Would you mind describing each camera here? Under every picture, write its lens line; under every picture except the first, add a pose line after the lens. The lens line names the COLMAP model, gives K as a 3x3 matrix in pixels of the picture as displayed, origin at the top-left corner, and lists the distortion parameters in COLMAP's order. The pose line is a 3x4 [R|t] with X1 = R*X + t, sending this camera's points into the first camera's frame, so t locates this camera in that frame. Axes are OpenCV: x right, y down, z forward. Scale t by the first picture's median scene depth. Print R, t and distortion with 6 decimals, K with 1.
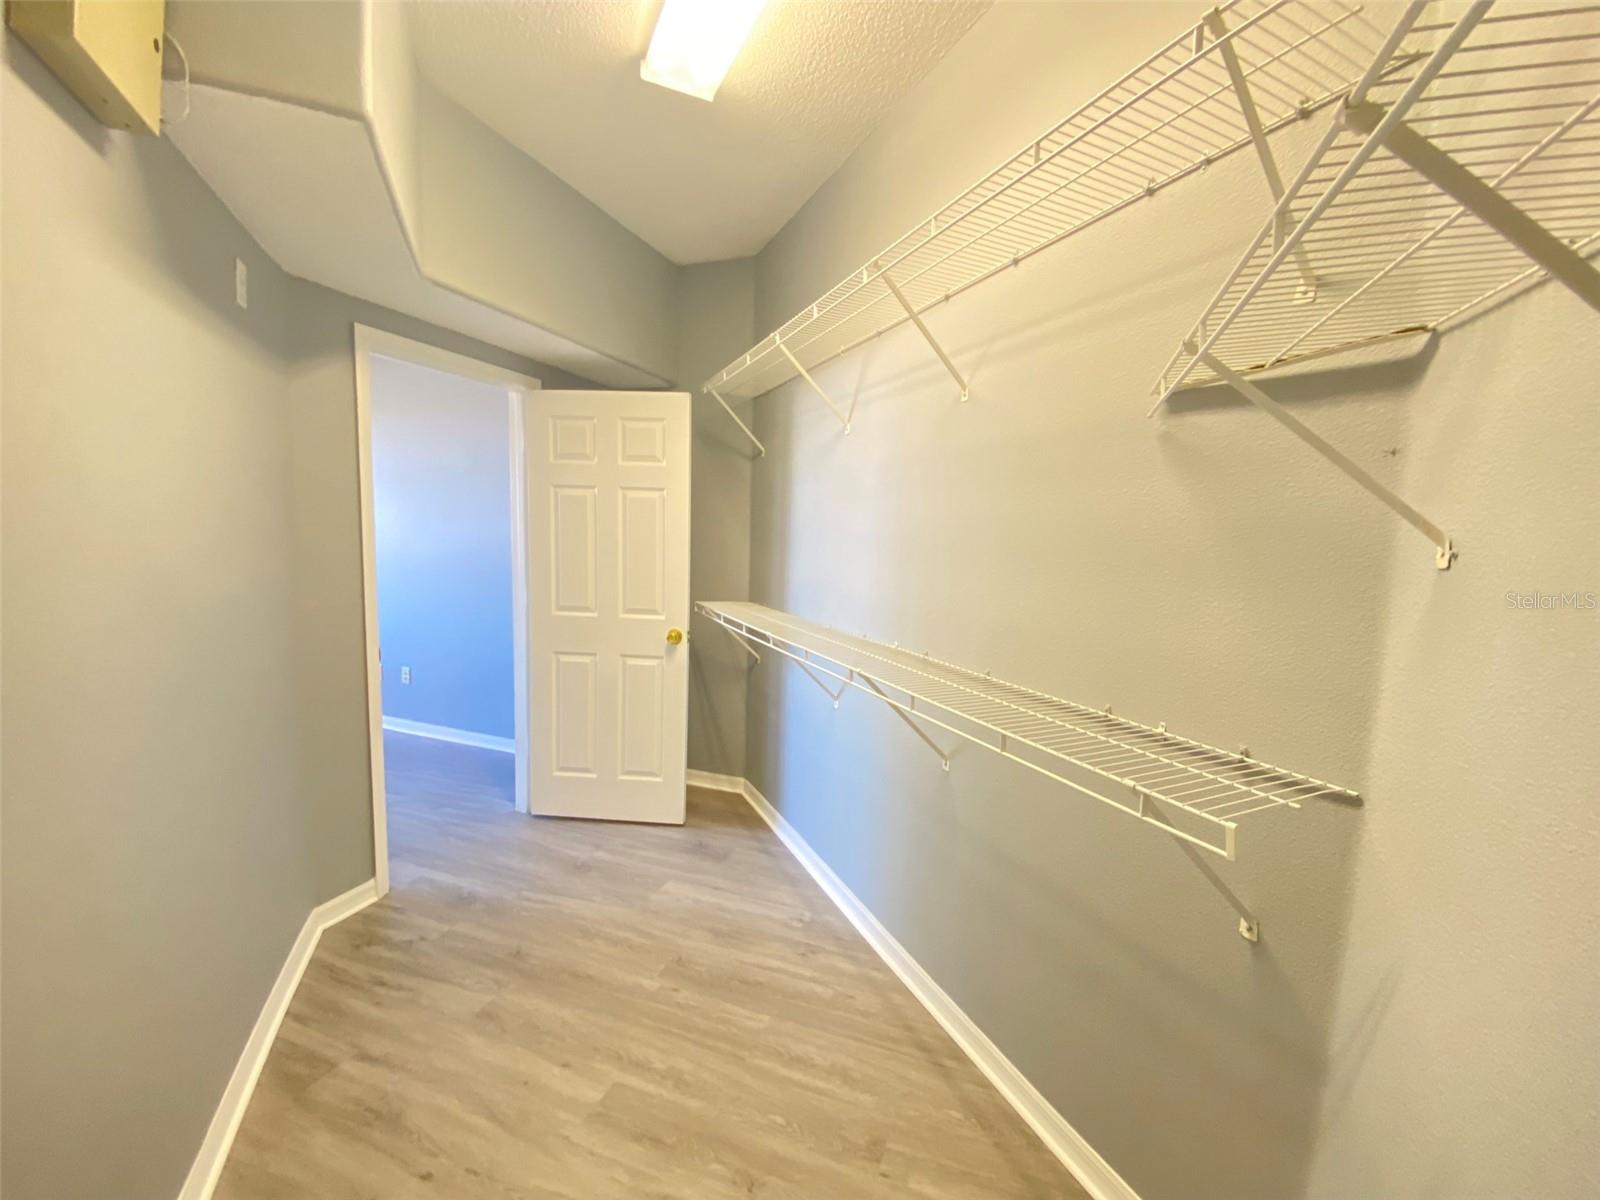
lens RADIAL K [[651.7, 0, 801.4], [0, 651.7, 598.8], [0, 0, 1]] dist [0.019879, -0.020938]
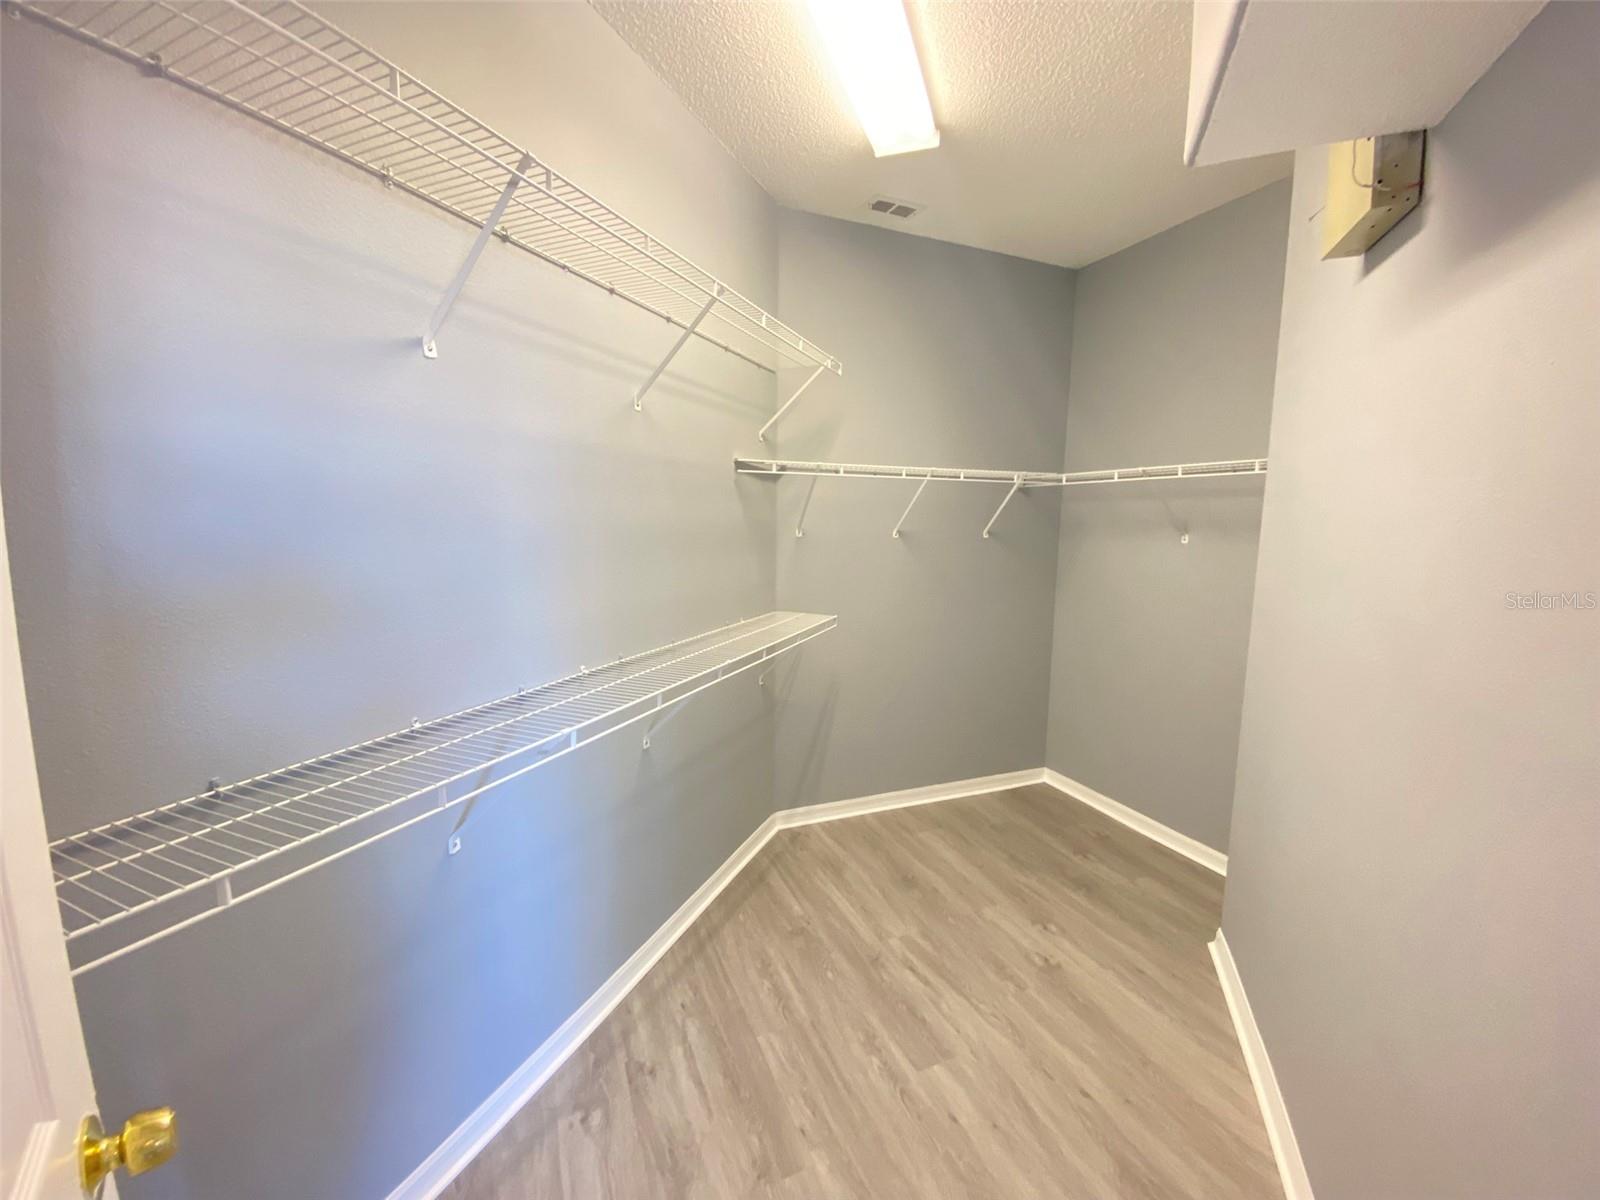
lens RADIAL K [[651.7, 0, 801.4], [0, 651.7, 598.8], [0, 0, 1]] dist [0.019879, -0.020938]
pose [[-0.690098, -0.132984, 0.711393, -0.763374], [0.037838, 0.974999, 0.218966, -0.230030], [-0.722726, 0.178025, -0.667813, 1.618468]]
